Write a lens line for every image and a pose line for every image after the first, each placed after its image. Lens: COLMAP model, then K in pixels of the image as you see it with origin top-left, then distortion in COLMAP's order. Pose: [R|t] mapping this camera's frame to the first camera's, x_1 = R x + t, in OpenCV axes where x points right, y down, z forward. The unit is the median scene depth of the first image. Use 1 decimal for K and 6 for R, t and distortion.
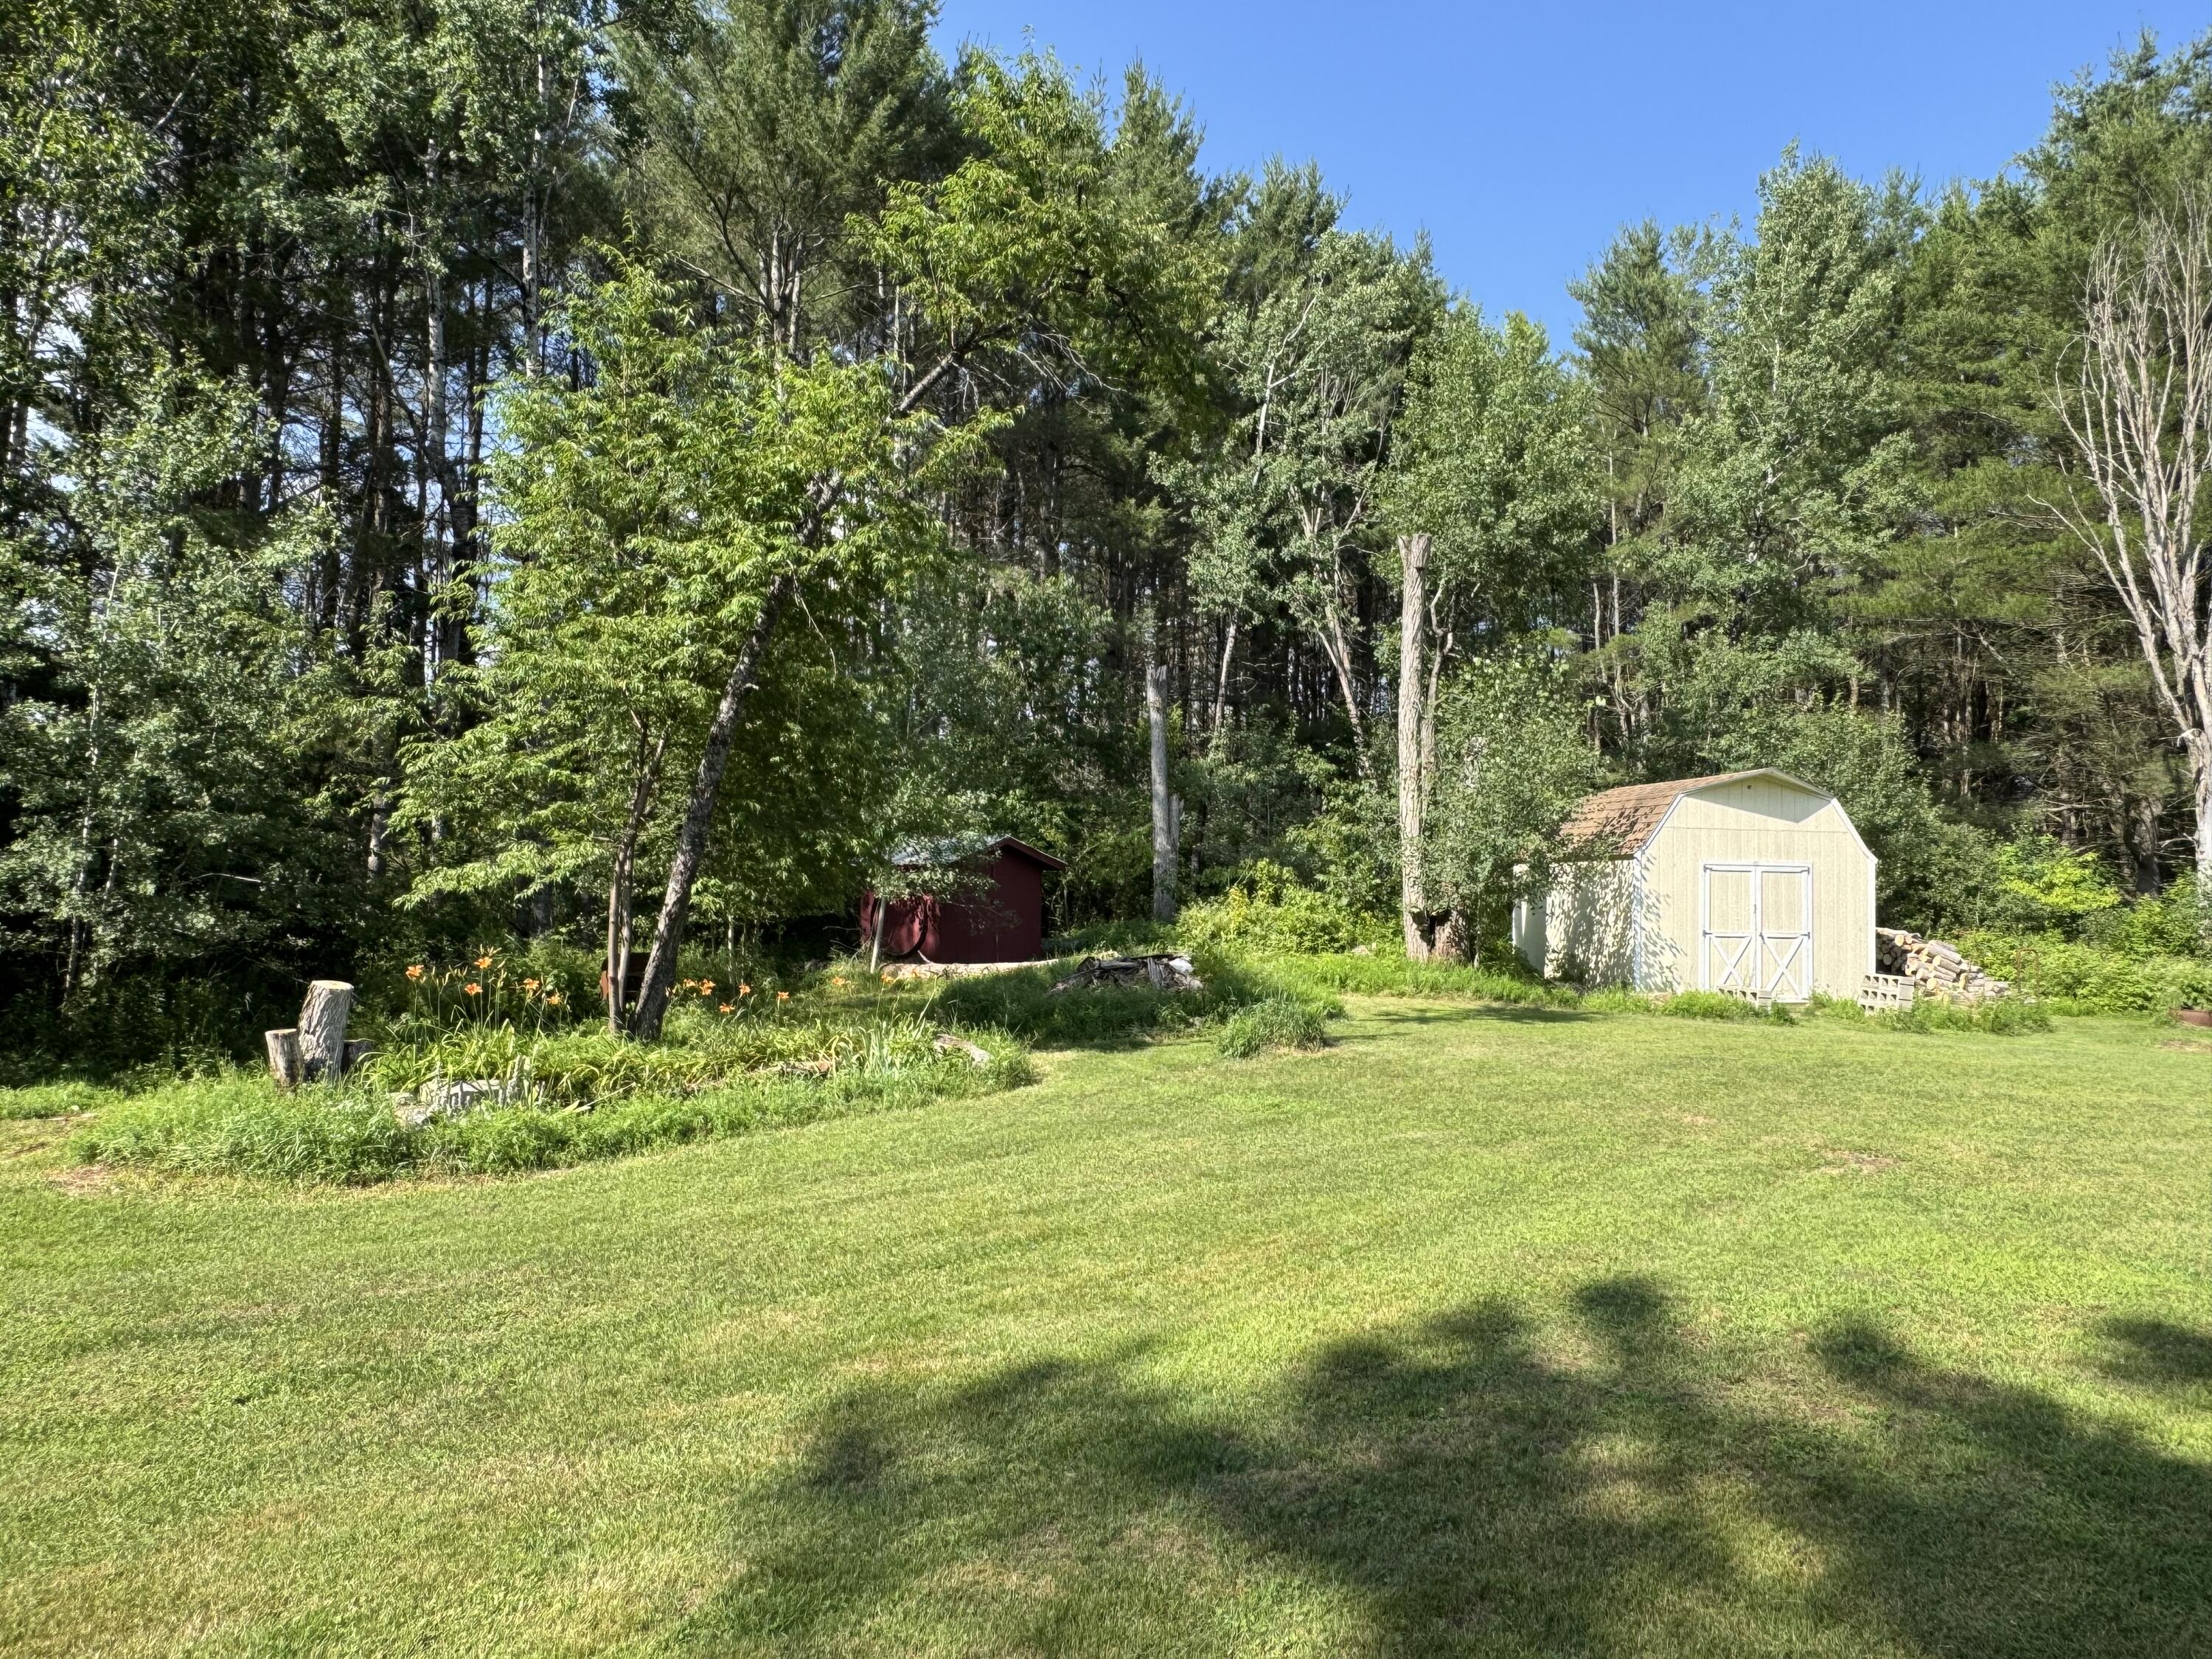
lens RADIAL K [[1428.3, 0, 1106.0], [0, 1428.3, 829.5], [0, 0, 1]] dist [-0.004231, 0.003223]
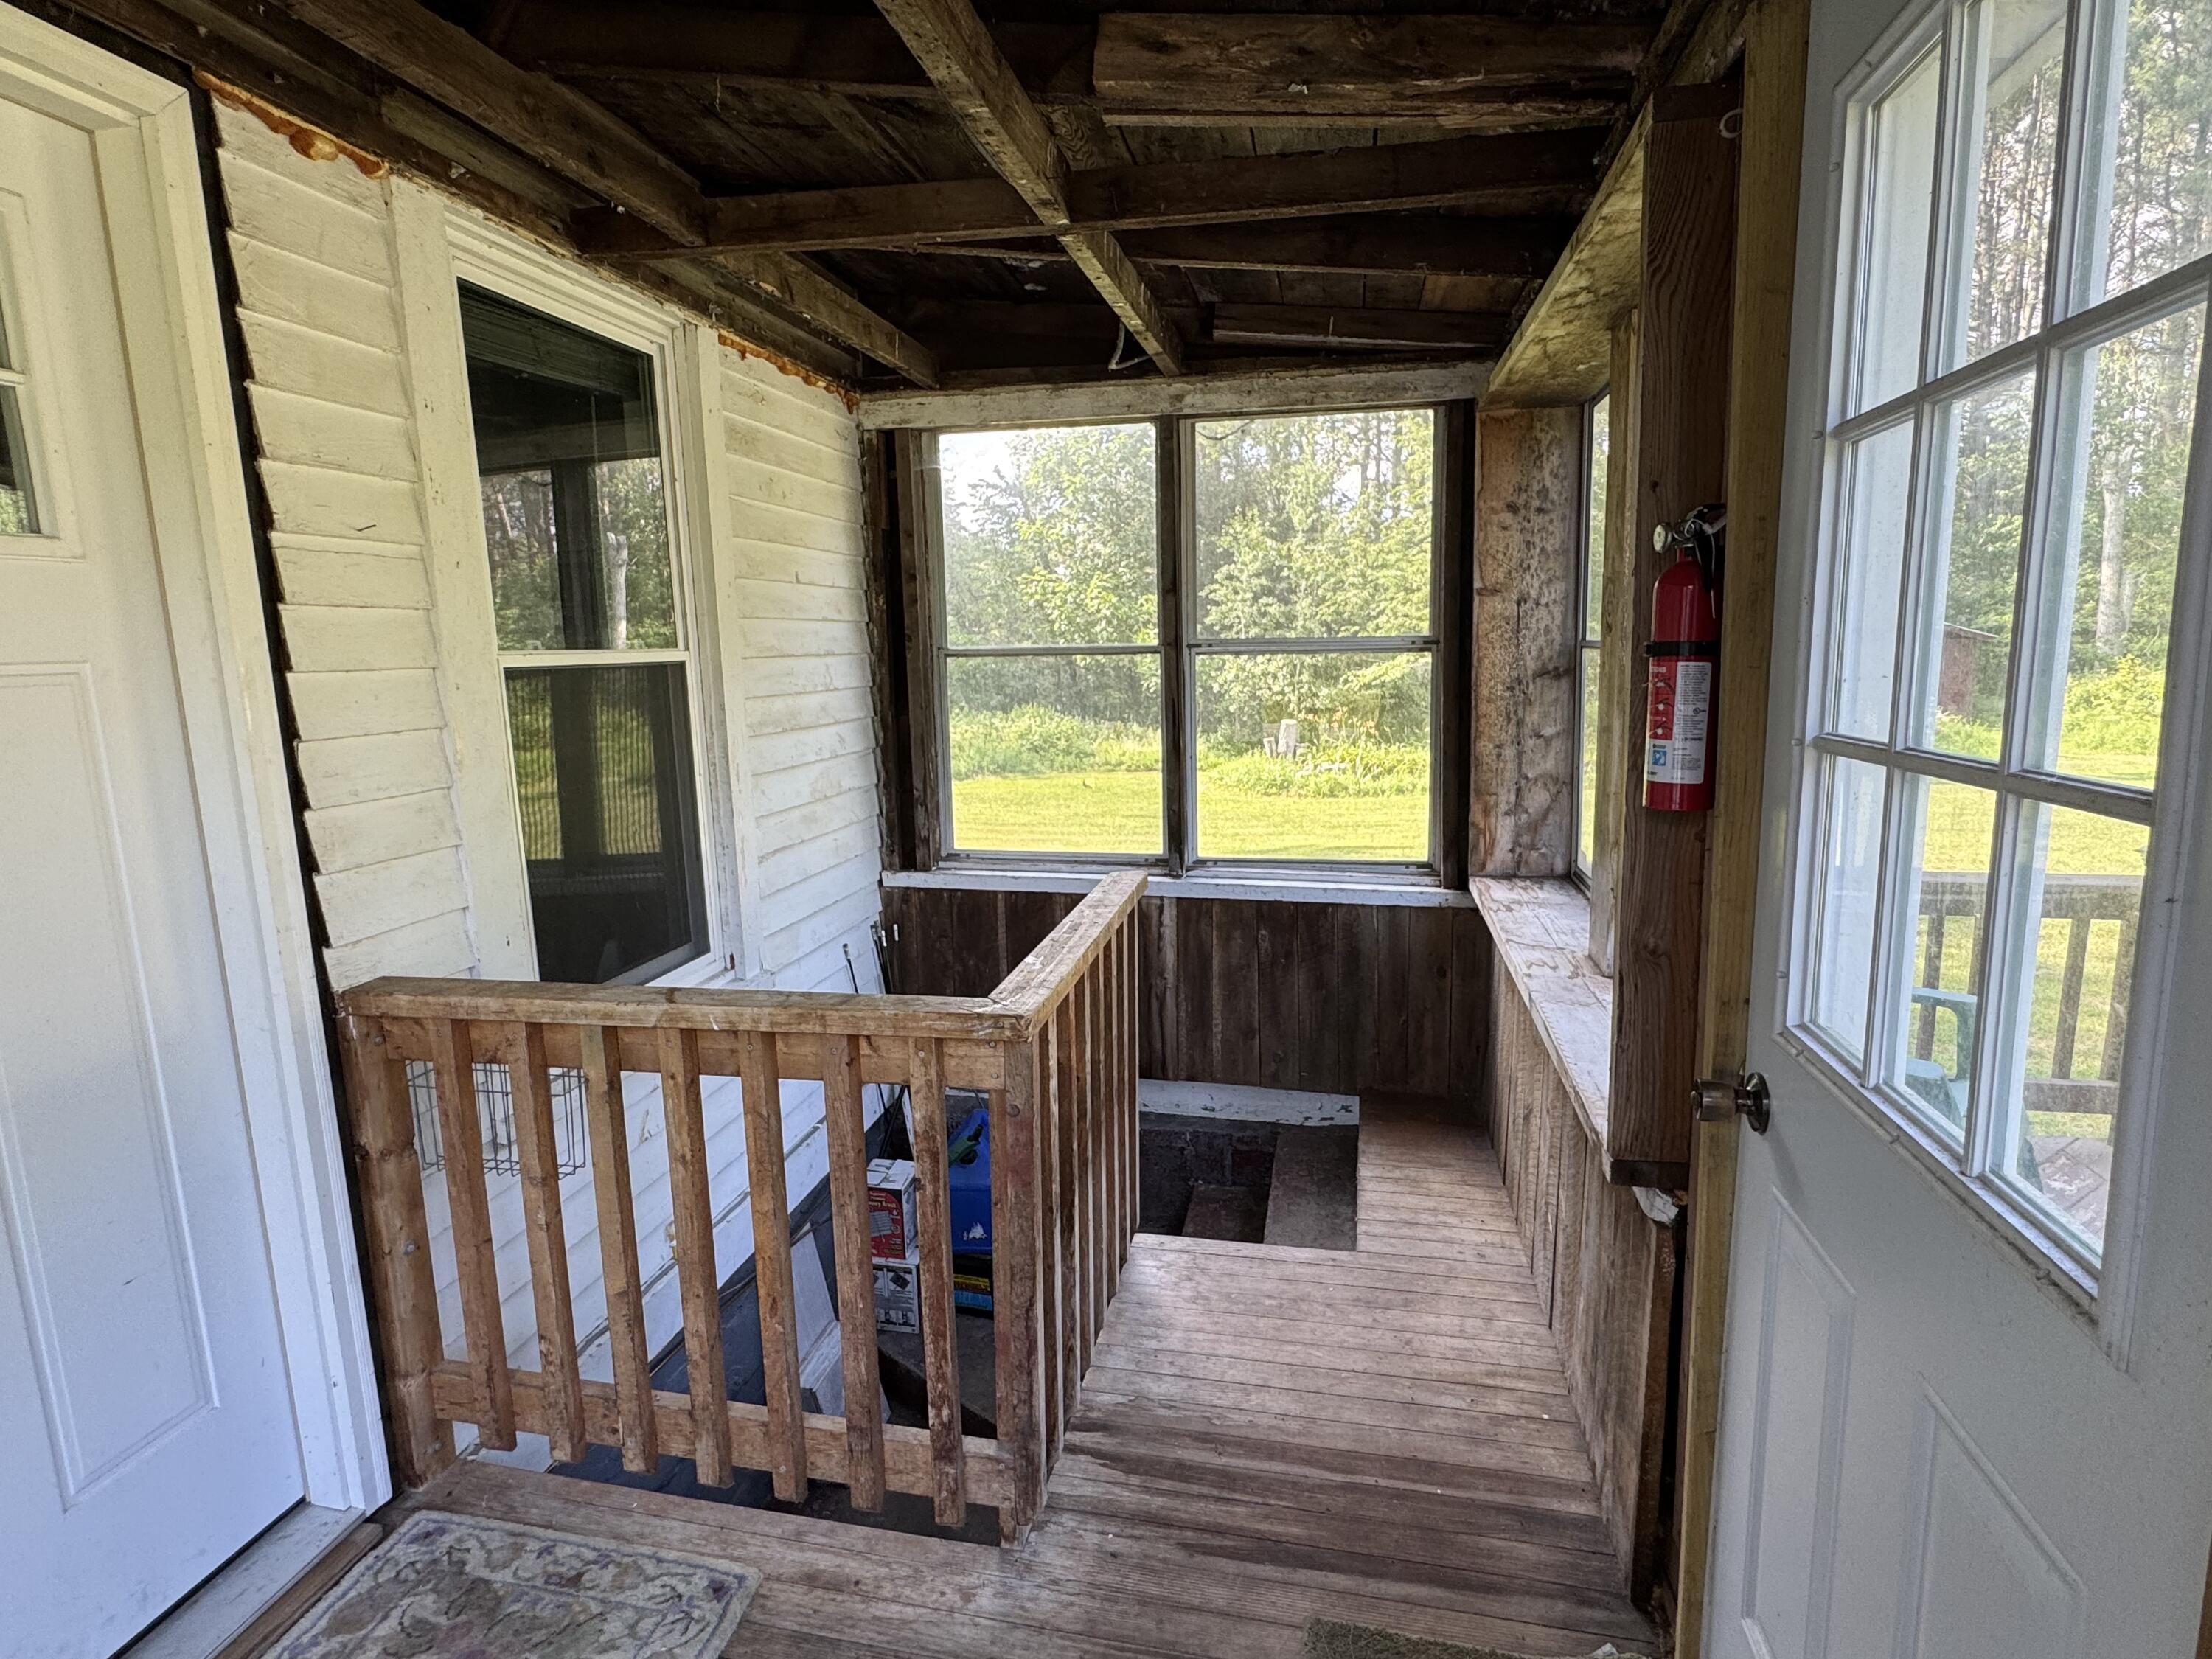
lens RADIAL K [[1176.8, 0, 1106.0], [0, 1176.8, 829.5], [0, 0, 1]] dist [0.000463, -0.000748]
pose [[0.532155, 0.101483, -0.840543, 0.479839], [0.061271, 0.985571, 0.157784, -0.022318], [0.844427, -0.135466, 0.518259, -0.166885]]
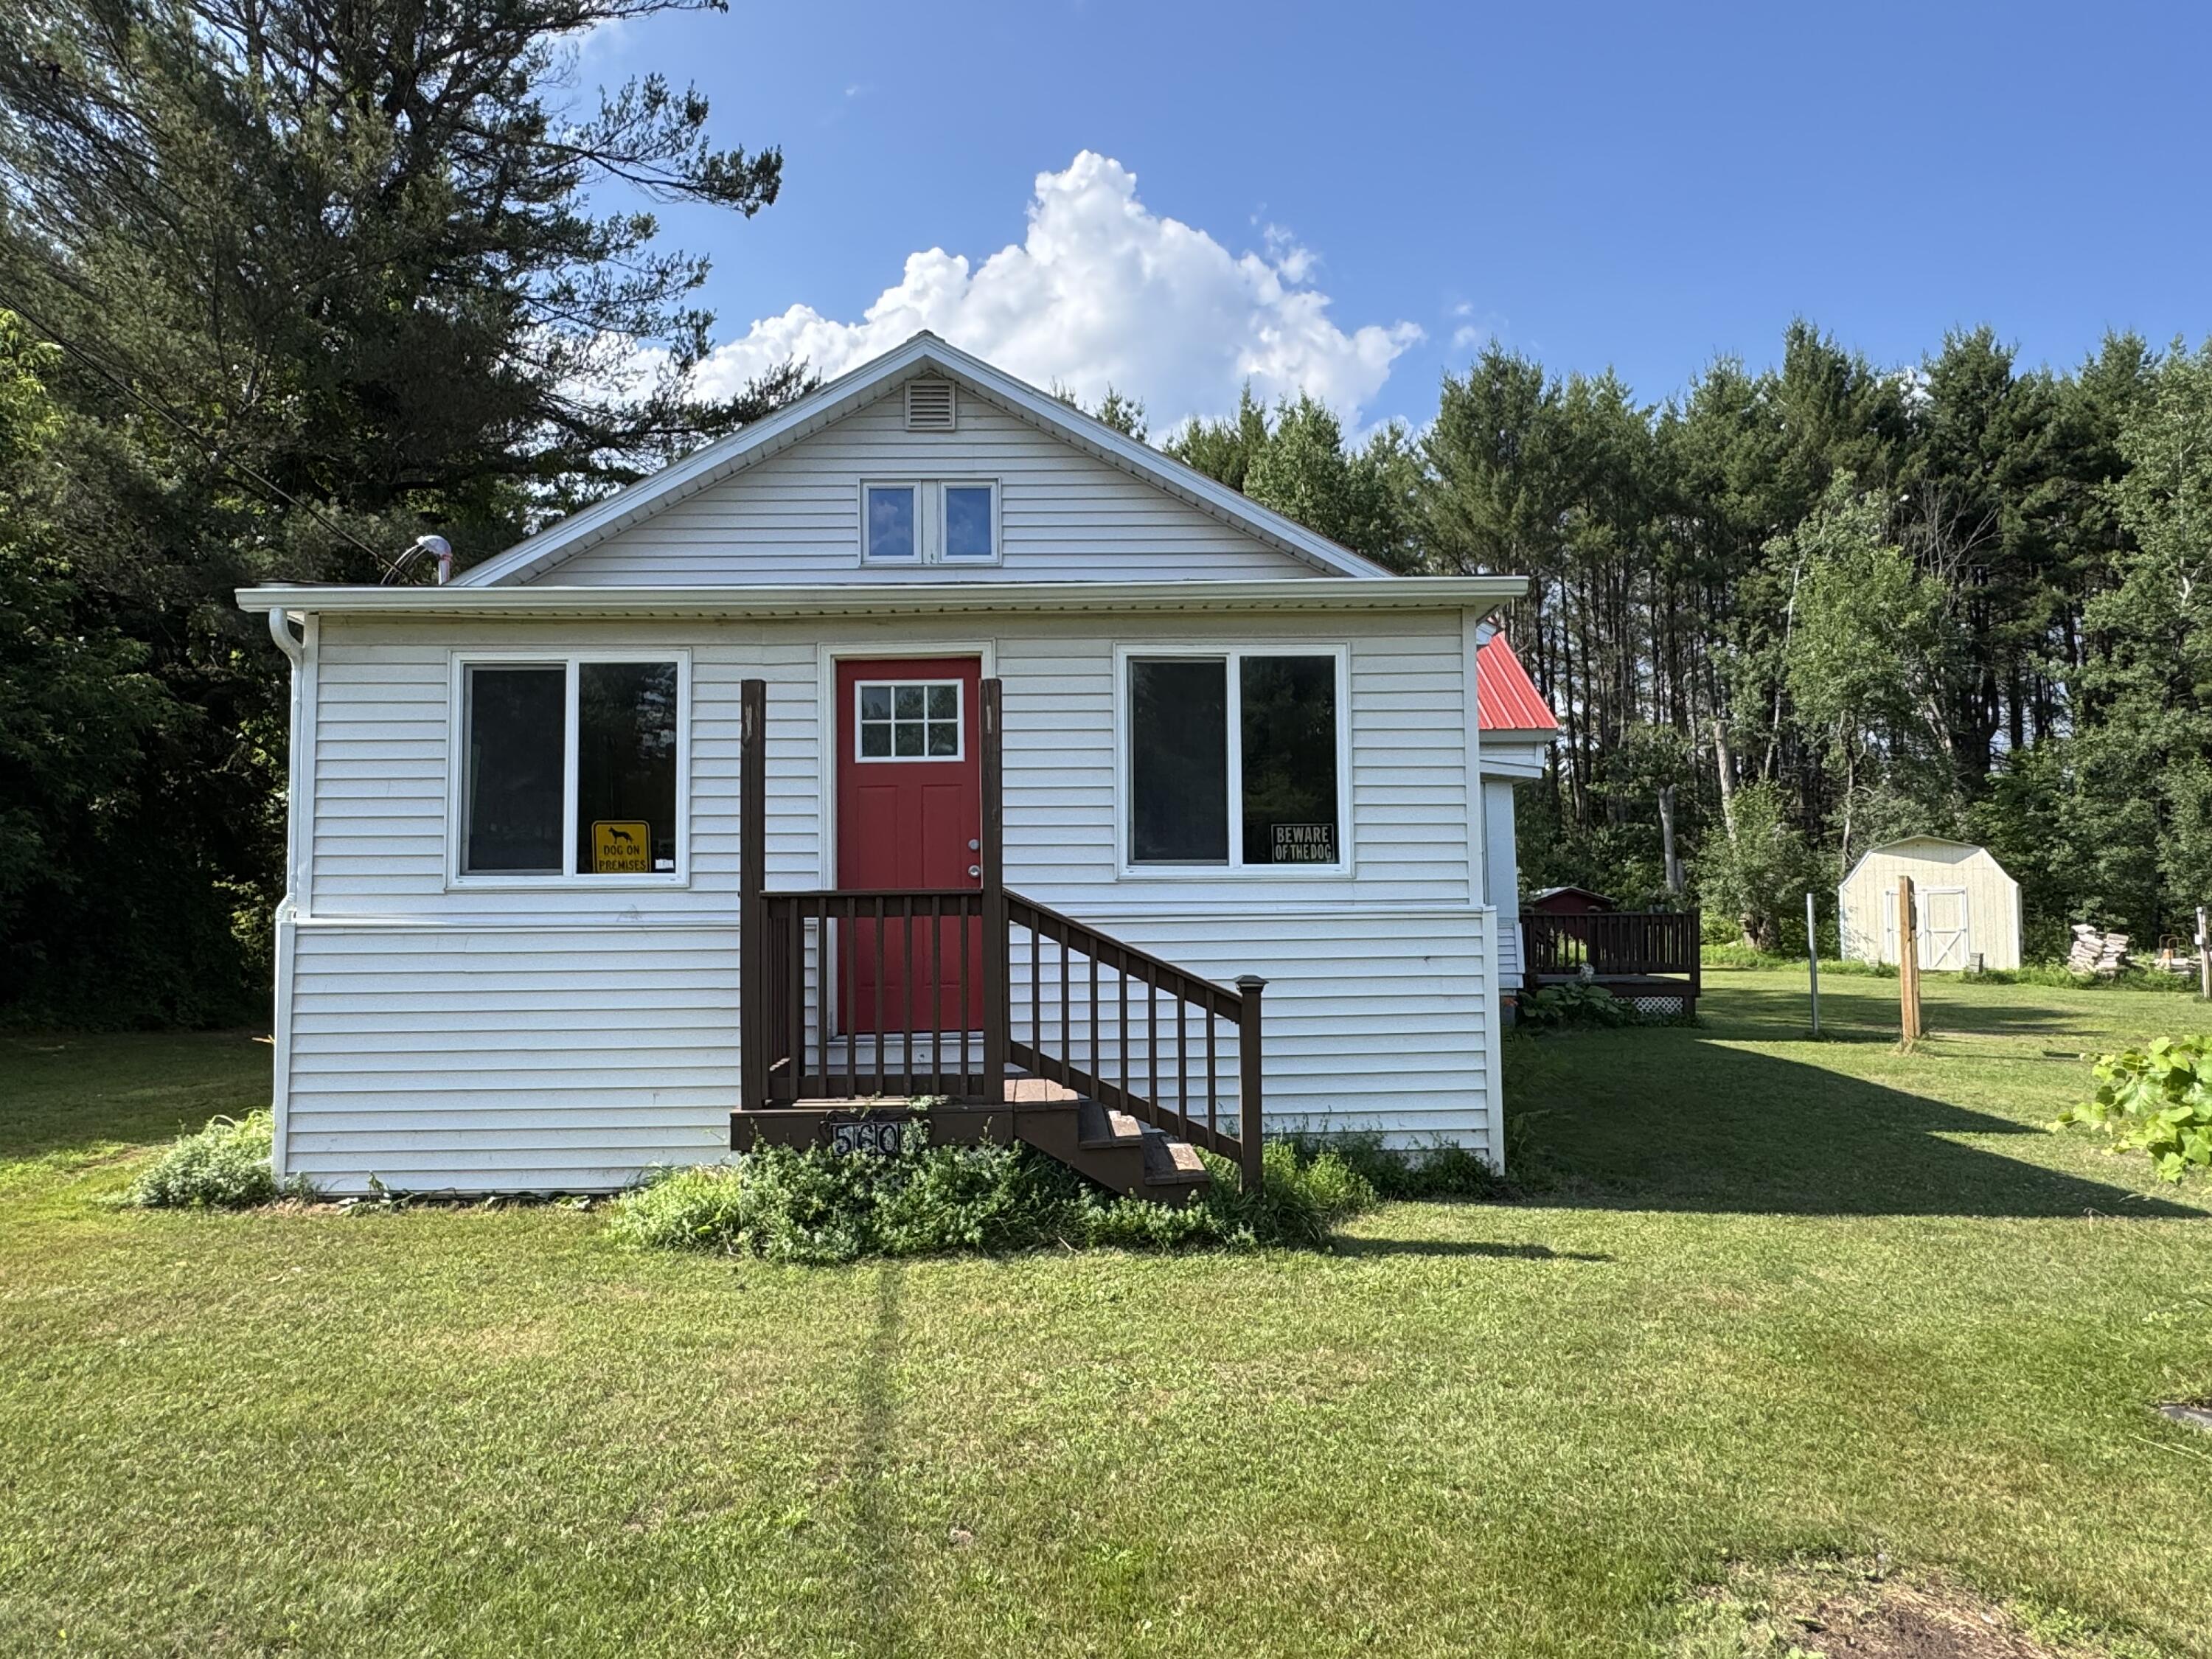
lens RADIAL K [[1428.3, 0, 1106.0], [0, 1428.3, 829.5], [0, 0, 1]] dist [-0.004231, 0.003223]
pose [[0.714341, -0.069244, -0.696364, 0.907925], [0.045707, 0.997584, -0.052310, -0.002808], [0.698304, 0.005539, 0.715780, -0.873067]]
